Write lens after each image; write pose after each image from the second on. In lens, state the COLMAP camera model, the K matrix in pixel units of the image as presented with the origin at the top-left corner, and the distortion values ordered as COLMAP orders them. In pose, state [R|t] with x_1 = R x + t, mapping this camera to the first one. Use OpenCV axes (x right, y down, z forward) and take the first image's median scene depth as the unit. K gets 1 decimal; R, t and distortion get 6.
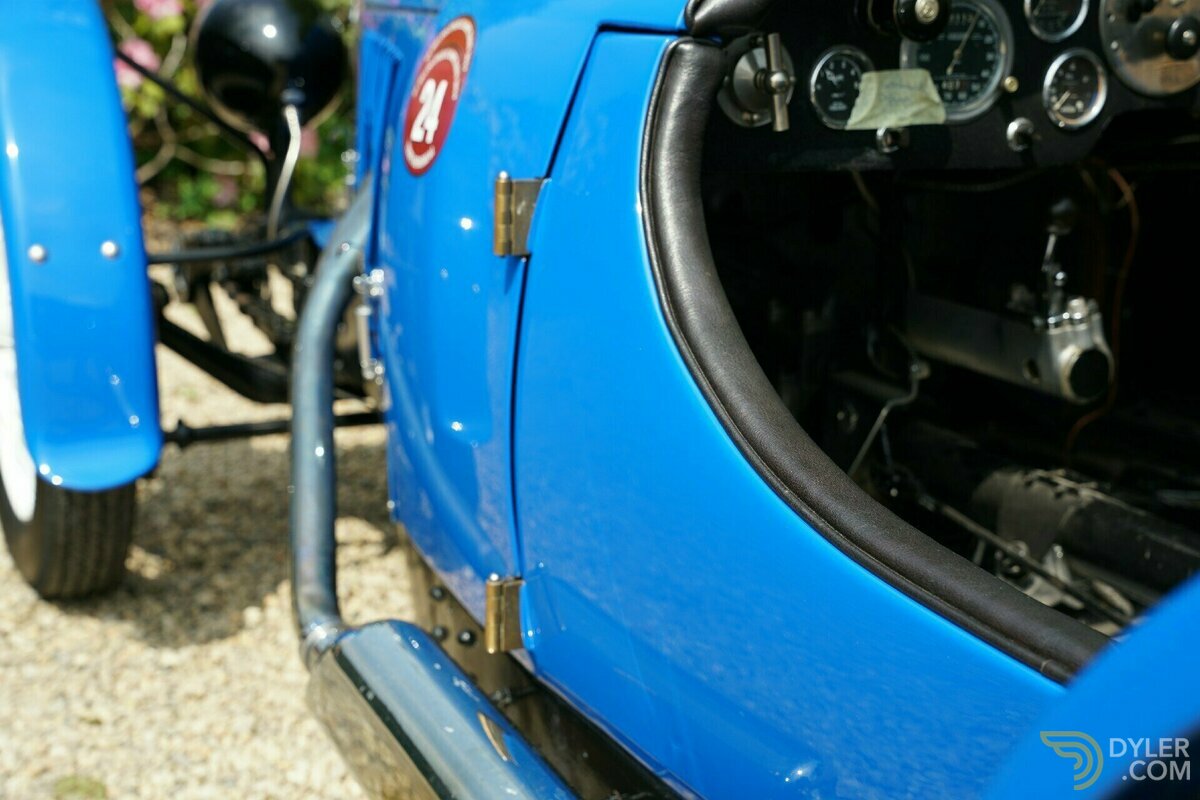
lens RADIAL K [[1855.2, 0, 599.7], [0, 1855.2, 403.0], [0, 0, 1]] dist [0.026338, 0.000000]
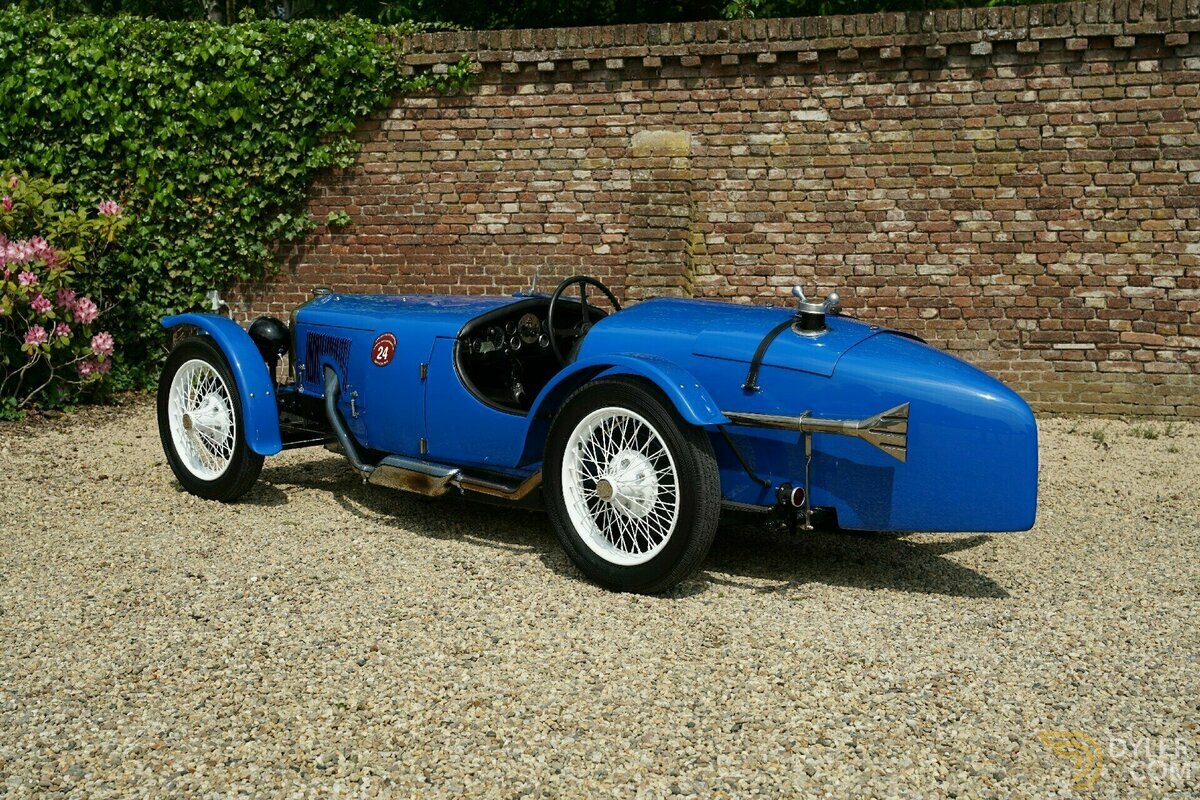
lens RADIAL K [[1625.0, 0, 599.3], [0, 1625.0, 404.6], [0, 0, 1]] dist [0.118251, 0.000000]
pose [[0.932102, -0.064482, 0.356410, -1.272407], [0.101176, 0.991207, -0.085272, 0.458250], [-0.347778, 0.115543, 0.930430, -3.634589]]
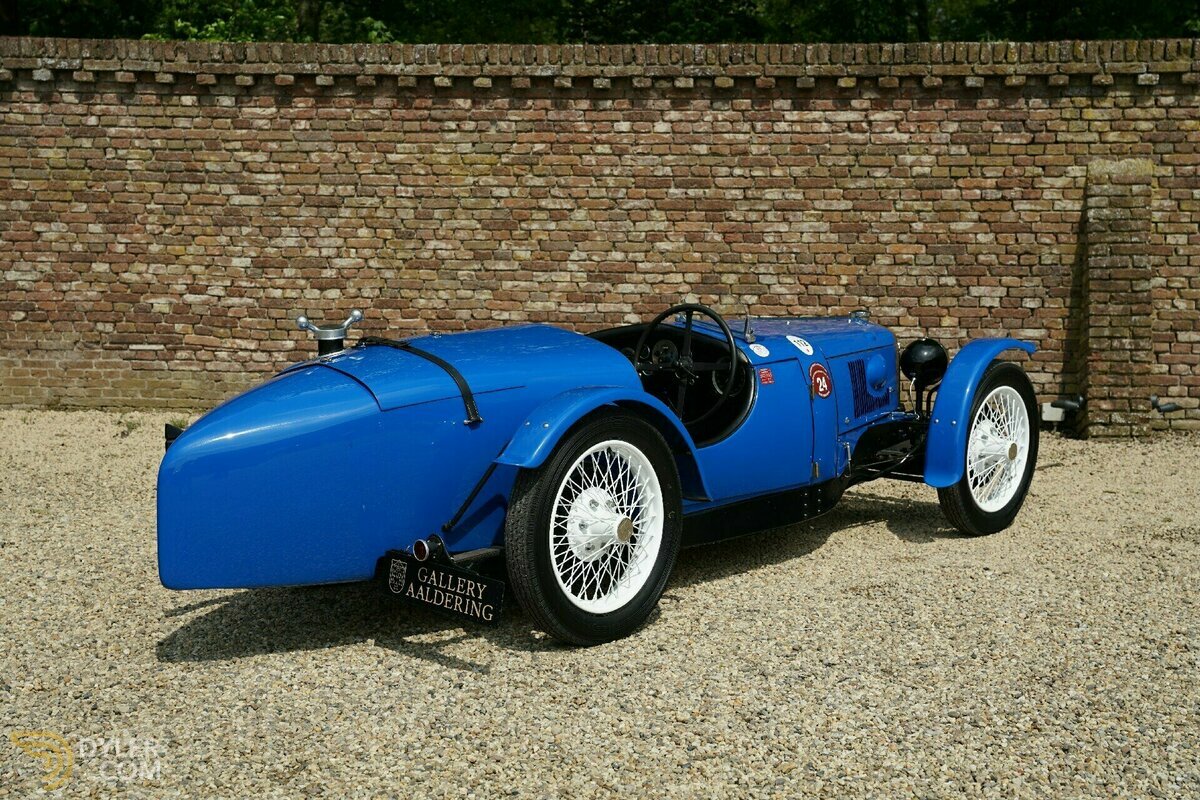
lens RADIAL K [[1694.3, 0, 609.9], [0, 1694.3, 412.4], [0, 0, 1]] dist [0.130437, 0.000000]
pose [[0.830723, -0.065727, 0.552792, 0.452392], [0.125902, 0.989459, -0.071556, 0.989327], [-0.542262, 0.129041, 0.830241, -5.775834]]
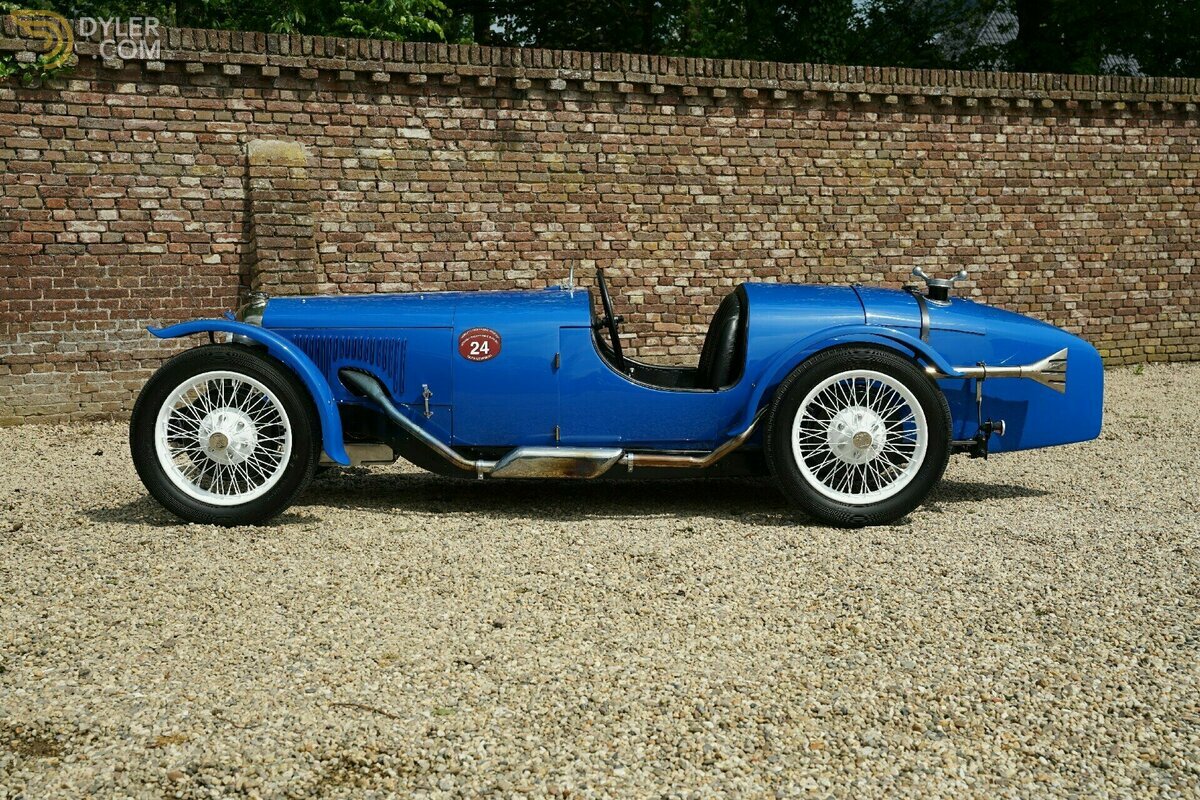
lens RADIAL K [[1563.5, 0, 601.2], [0, 1563.5, 402.5], [0, 0, 1]] dist [0.093920, 0.000000]
pose [[0.416601, -0.111868, 0.902180, -4.274986], [0.214946, 0.976382, 0.021813, -0.049007], [-0.883313, 0.184833, 0.430807, -1.160356]]
